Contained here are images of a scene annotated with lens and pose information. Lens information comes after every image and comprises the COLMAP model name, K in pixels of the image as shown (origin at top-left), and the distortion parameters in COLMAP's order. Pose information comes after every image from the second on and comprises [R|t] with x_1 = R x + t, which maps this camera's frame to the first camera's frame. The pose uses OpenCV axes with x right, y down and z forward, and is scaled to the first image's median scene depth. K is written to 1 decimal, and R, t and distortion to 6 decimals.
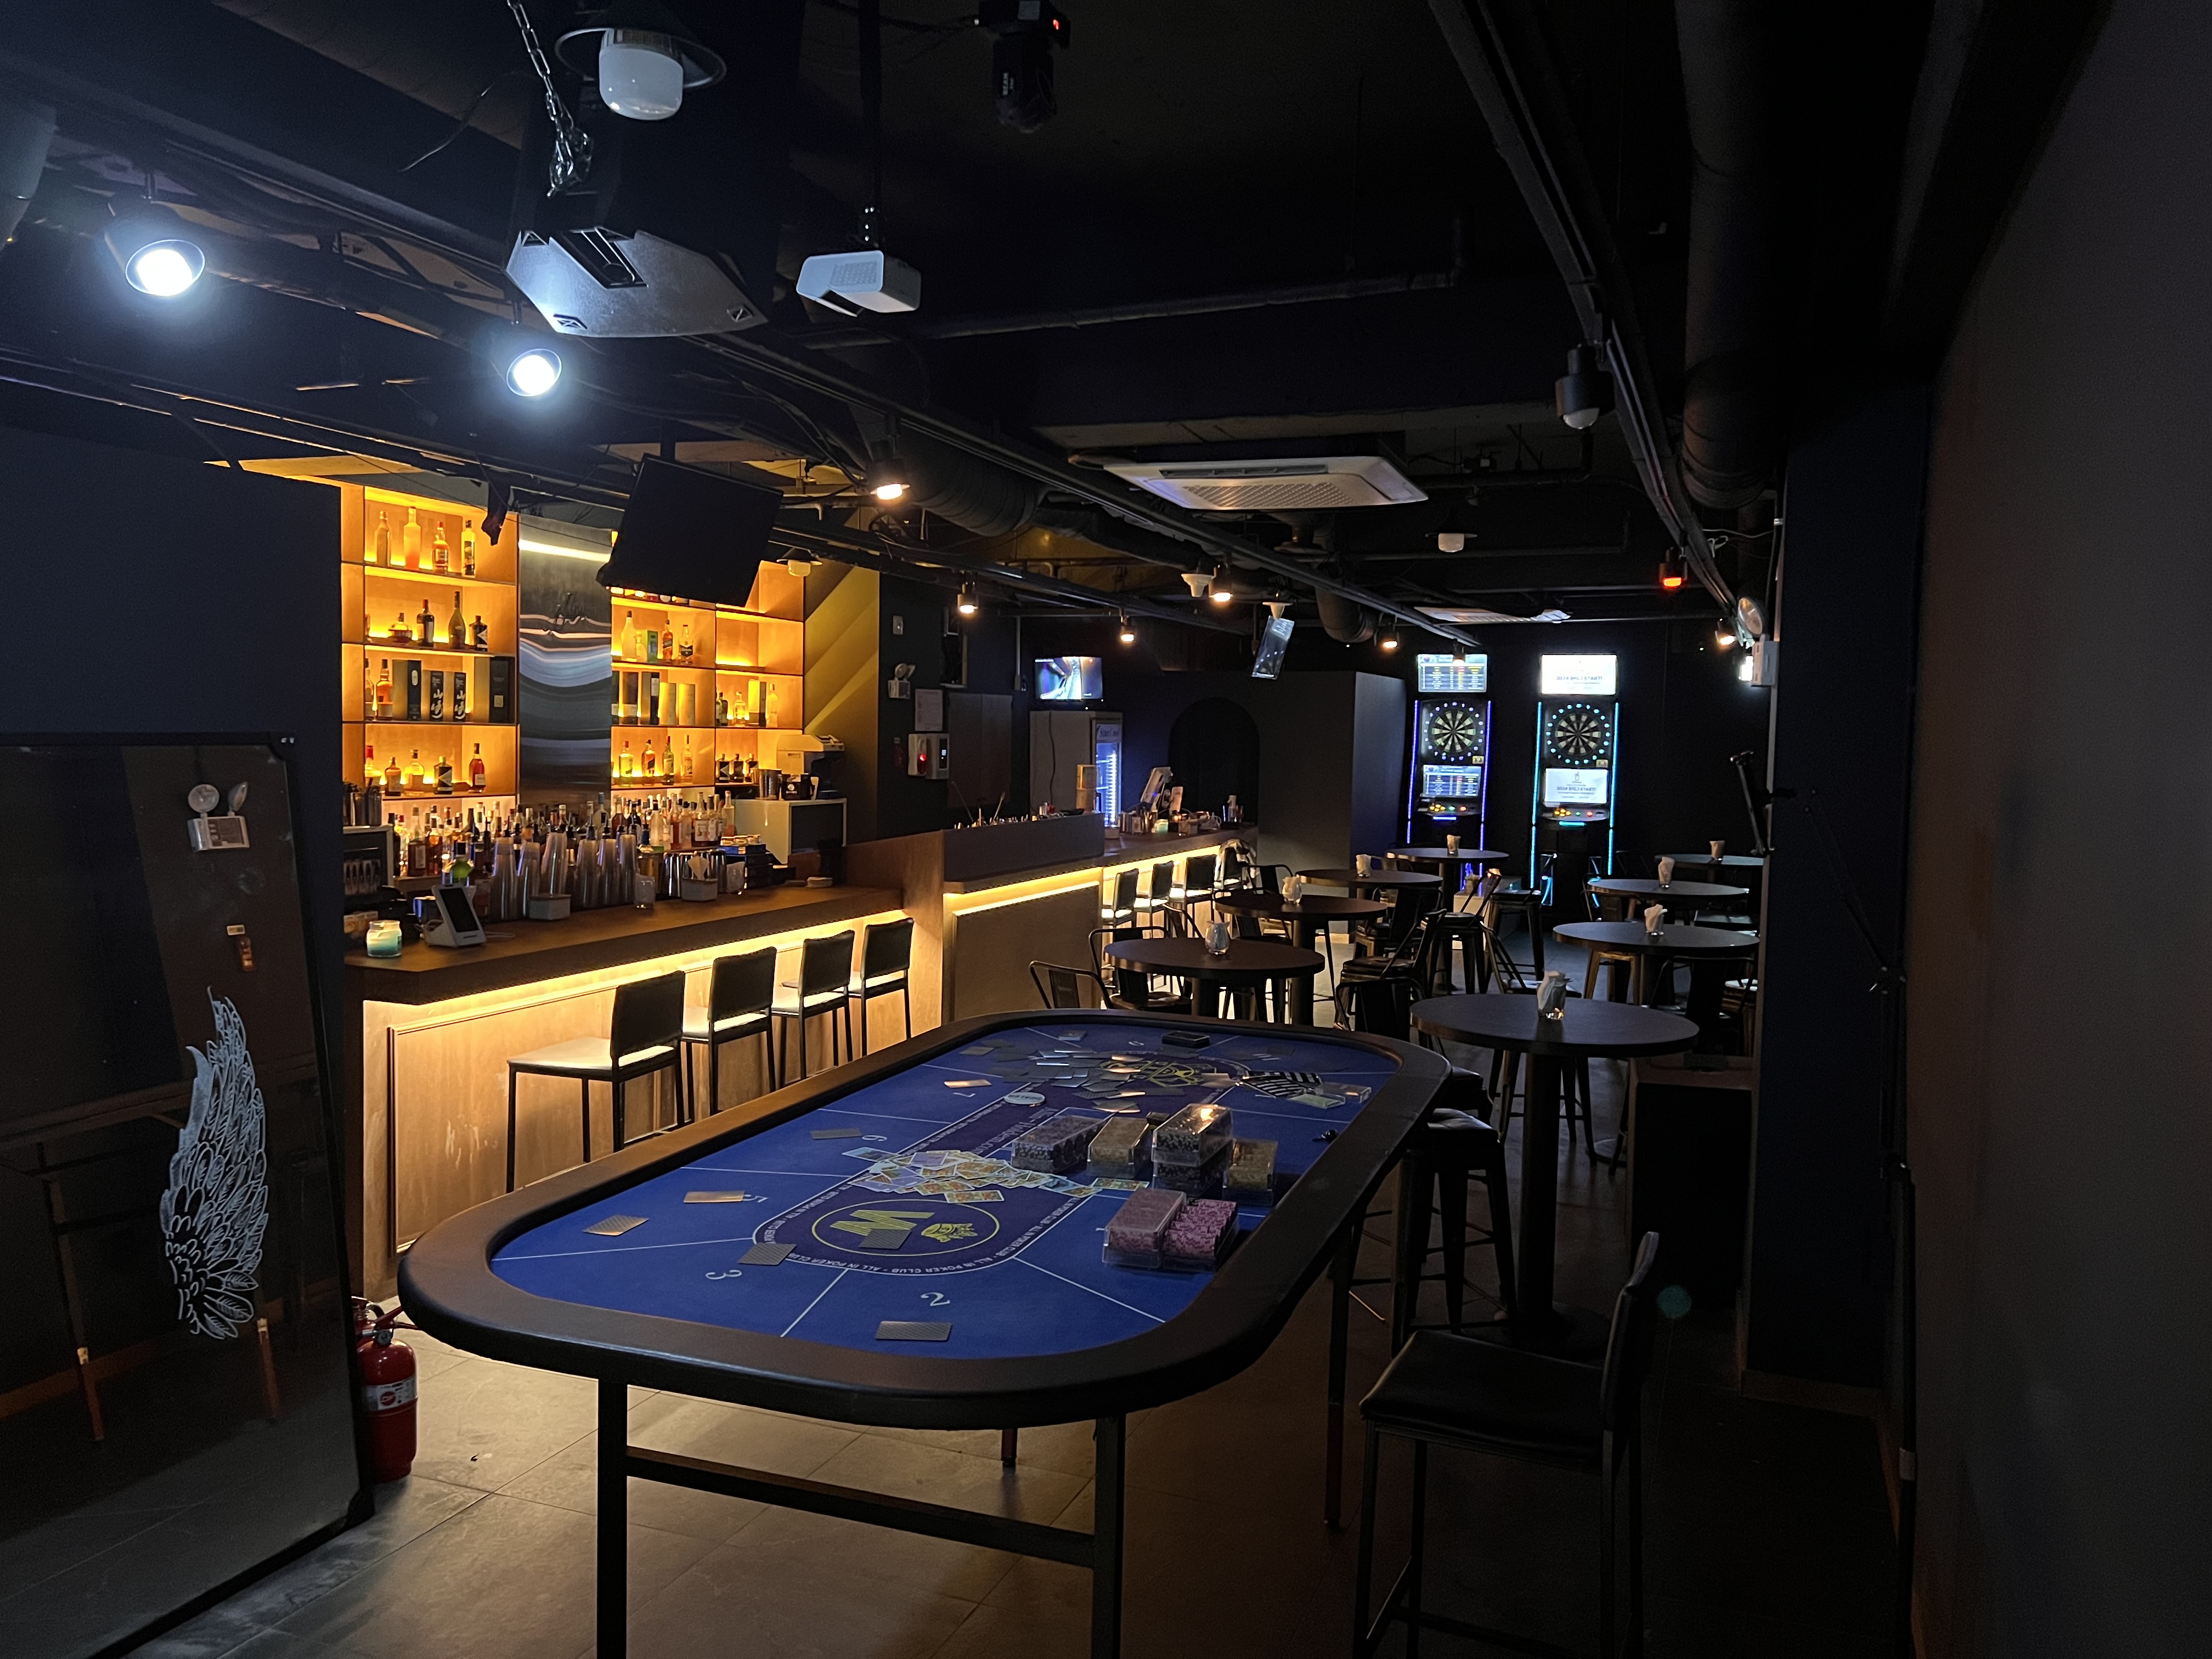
lens RADIAL K [[1683.2, 0, 1106.0], [0, 1683.2, 830.7], [0, 0, 1]] dist [0.000662, 0.000037]
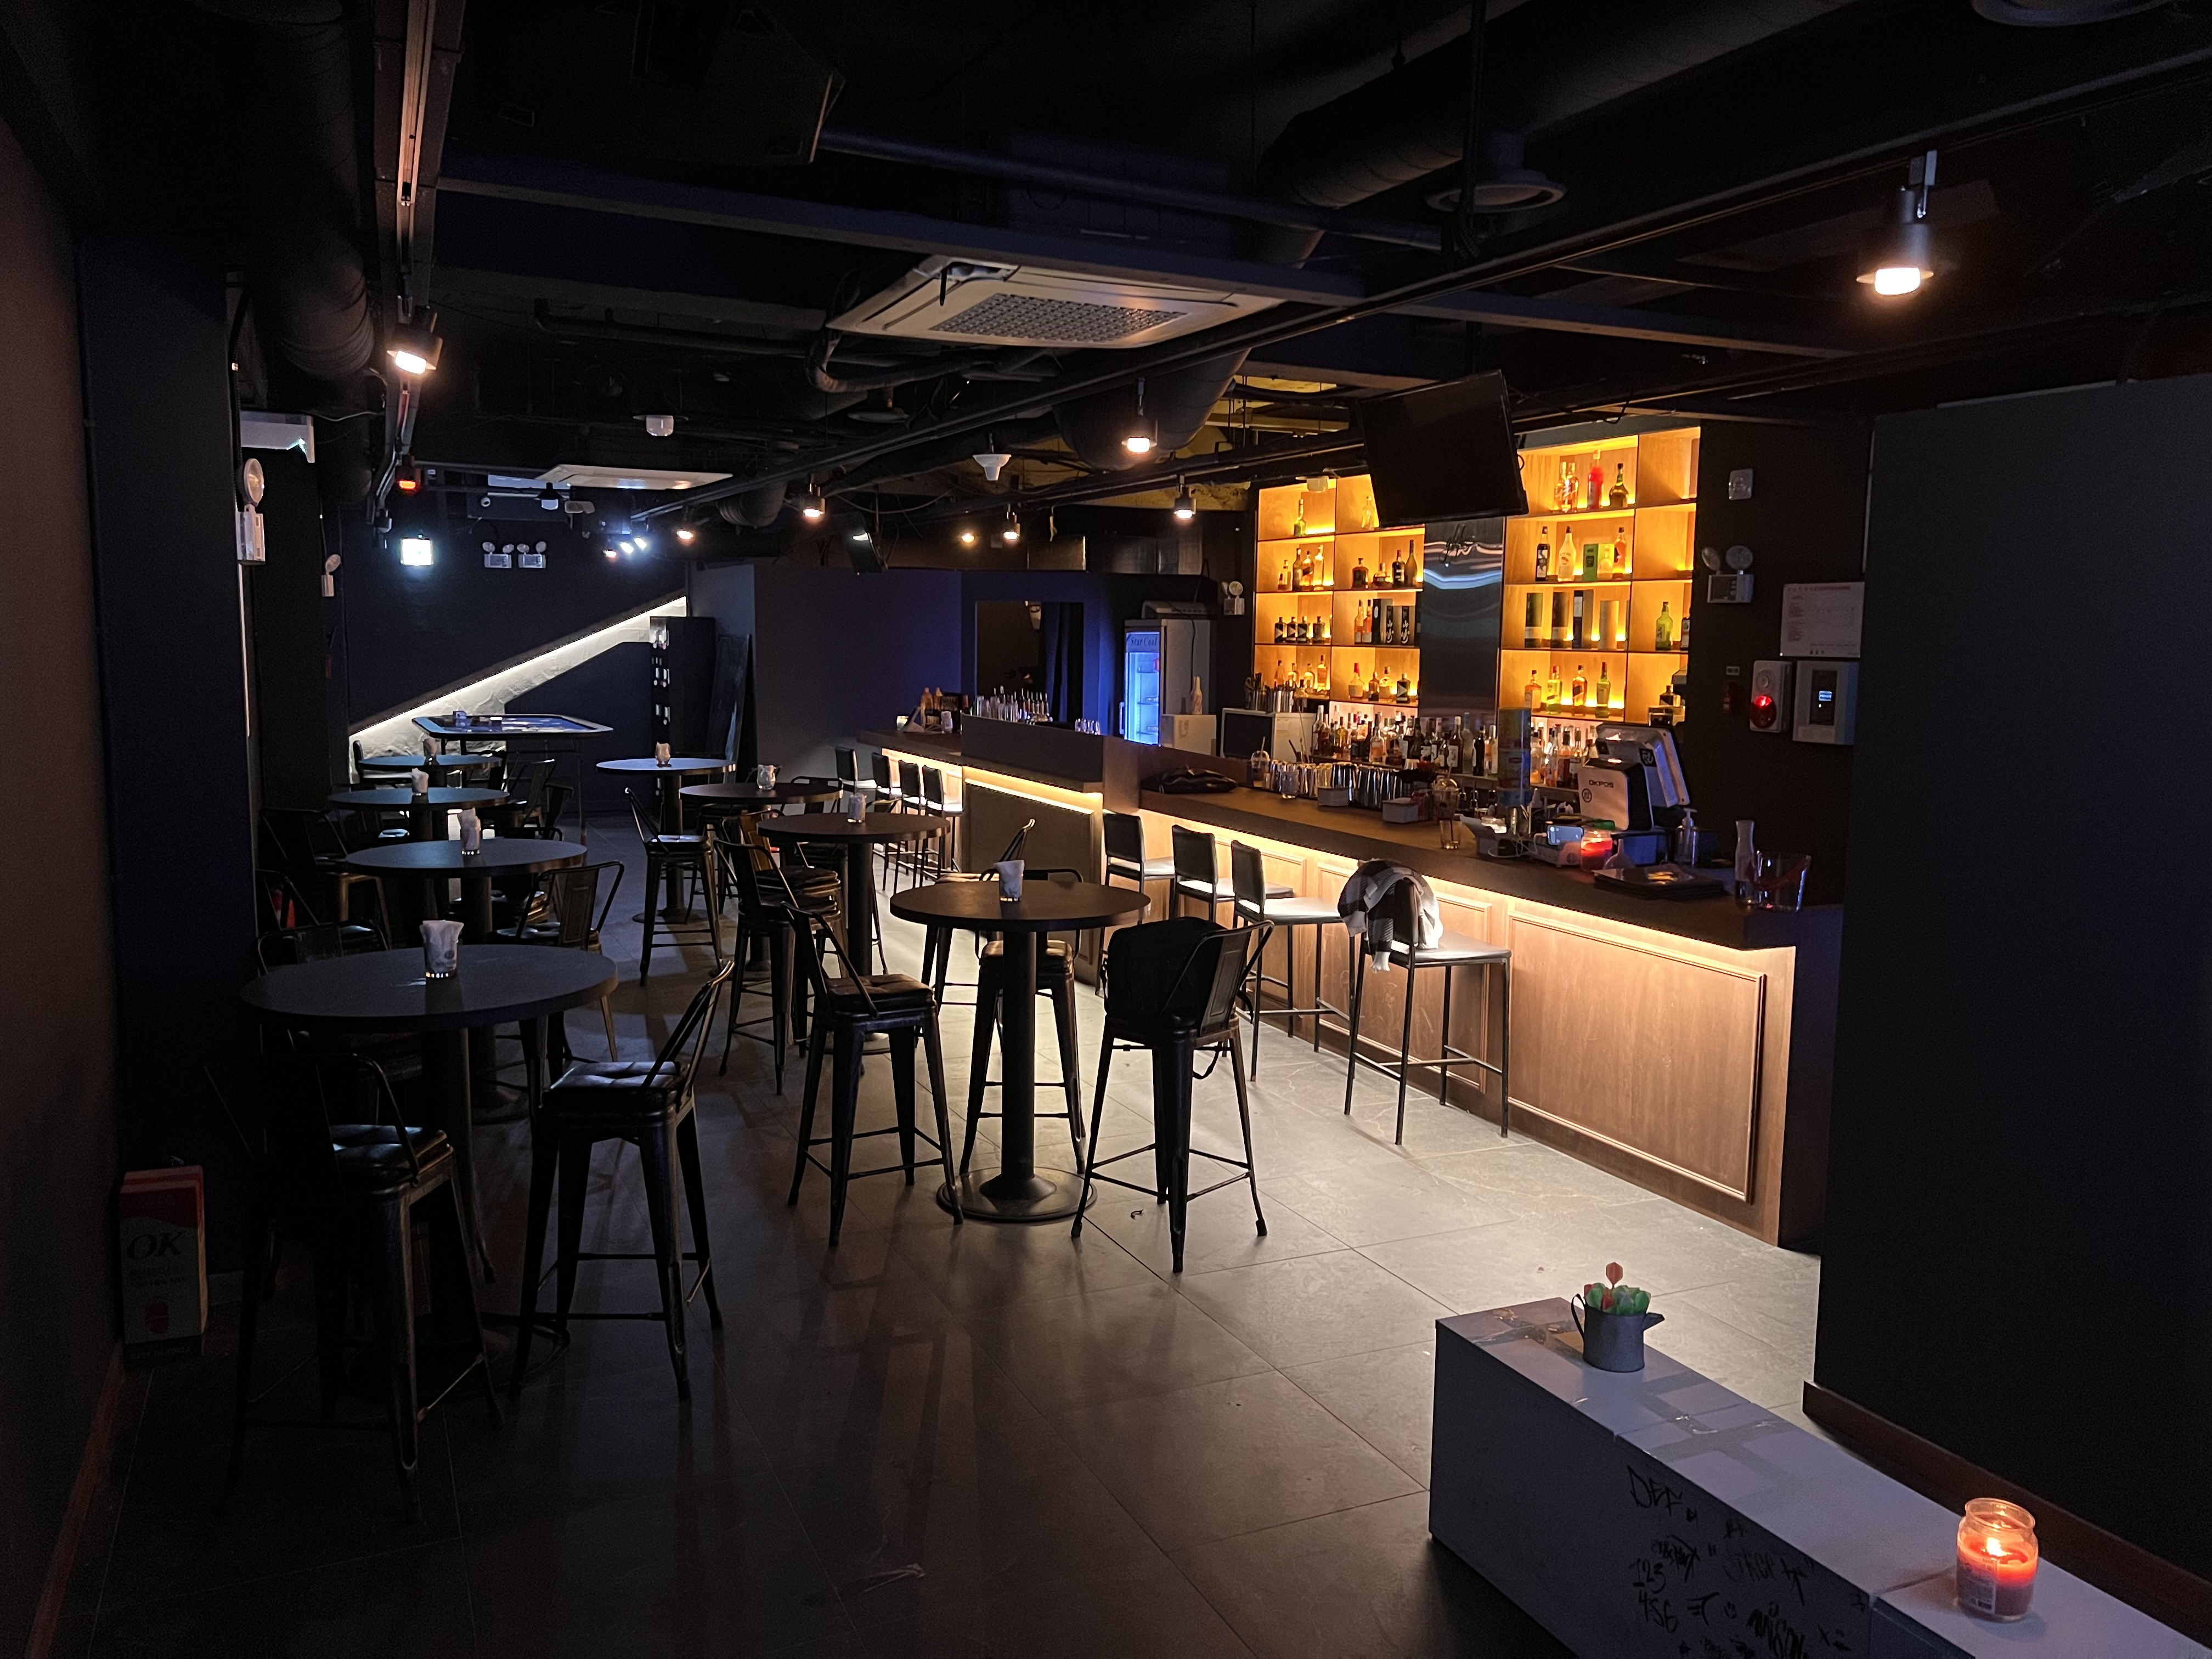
lens RADIAL K [[1683.2, 0, 1106.3], [0, 1683.2, 830.3], [0, 0, 1]] dist [0.000662, 0.000037]
pose [[-0.711651, 0.052041, -0.700603, 0.563115], [-0.068432, 0.987375, 0.142854, -0.079865], [0.699193, 0.149606, -0.699105, 1.498393]]
